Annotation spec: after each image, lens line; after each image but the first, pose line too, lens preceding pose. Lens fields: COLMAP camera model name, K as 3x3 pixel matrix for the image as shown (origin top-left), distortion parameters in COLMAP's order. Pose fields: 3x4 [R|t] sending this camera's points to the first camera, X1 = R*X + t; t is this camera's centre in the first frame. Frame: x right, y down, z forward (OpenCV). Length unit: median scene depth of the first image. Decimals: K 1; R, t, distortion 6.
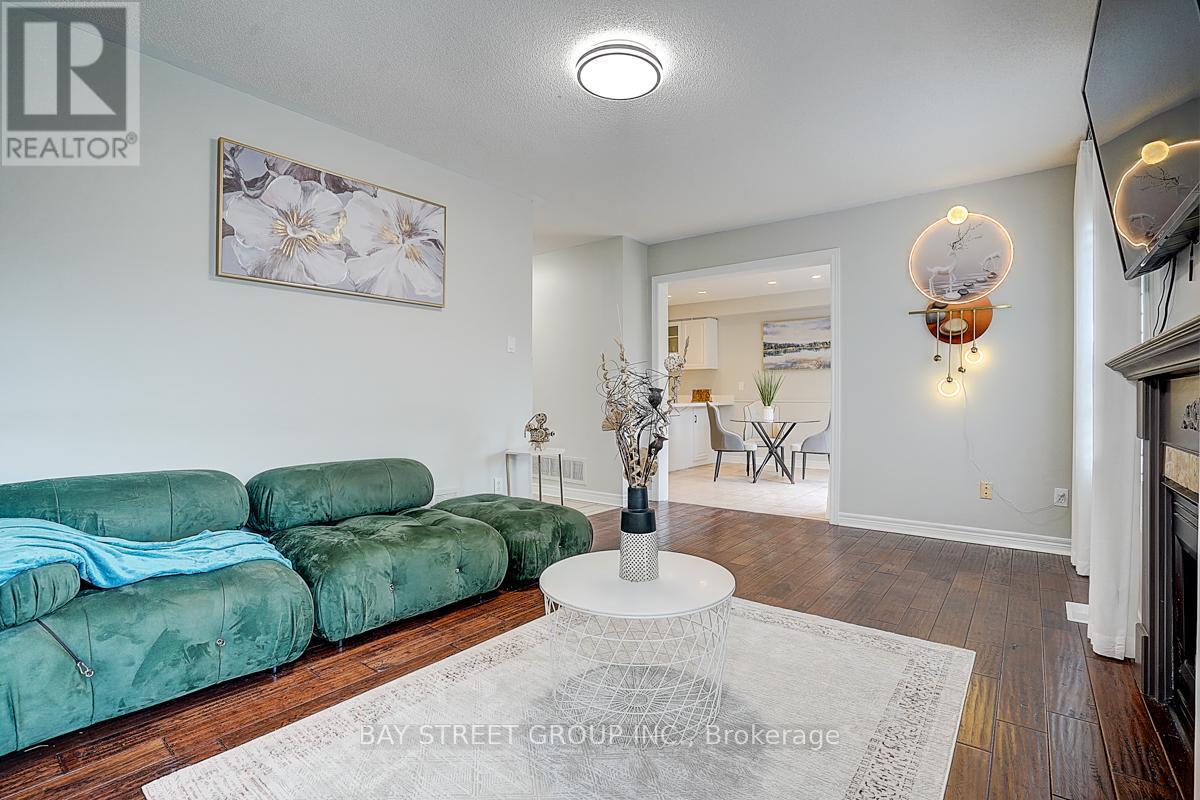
lens RADIAL K [[570.1, 0, 602.9], [0, 570.1, 398.6], [0, 0, 1]] dist [-0.029563, 0.000048]
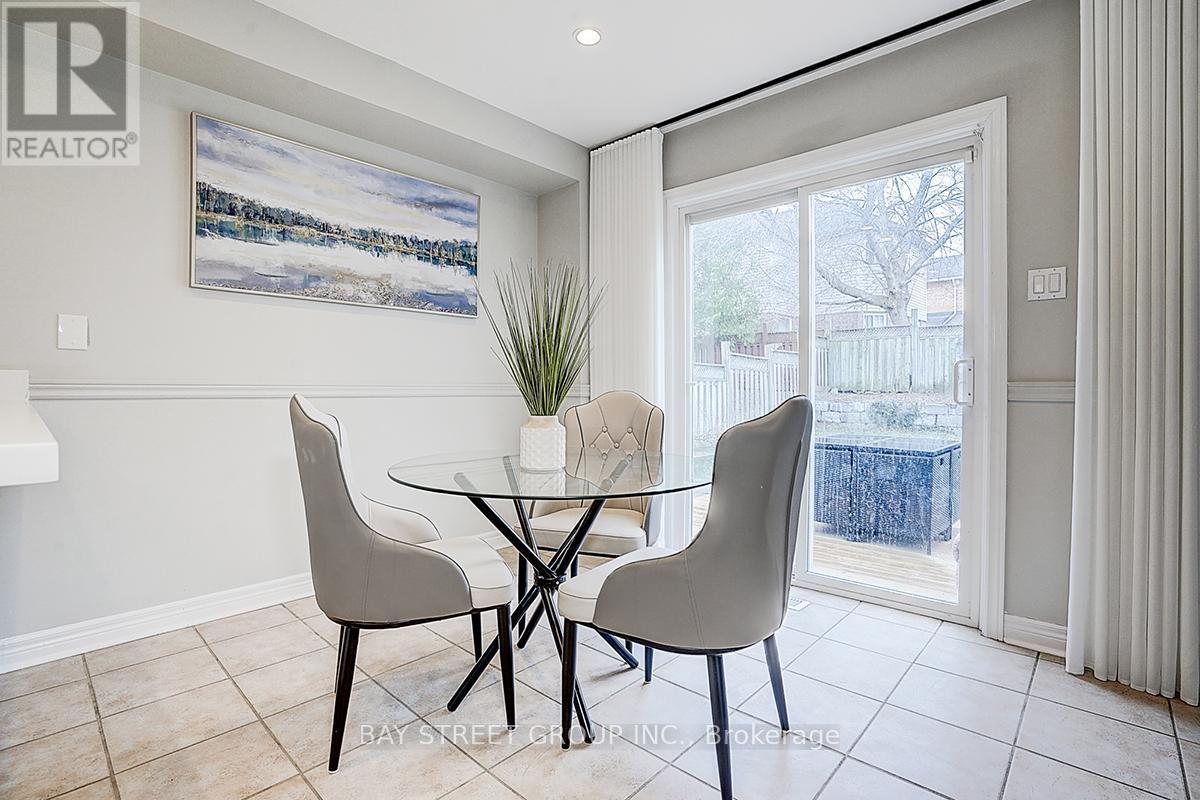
lens RADIAL K [[570.1, 0, 602.9], [0, 570.1, 398.6], [0, 0, 1]] dist [-0.029563, 0.000048]
pose [[0.066783, -0.011722, 0.997699, 0.021851], [0.001538, 0.999931, 0.011645, 0.003721], [-0.997766, 0.000757, 0.066796, 0.804230]]
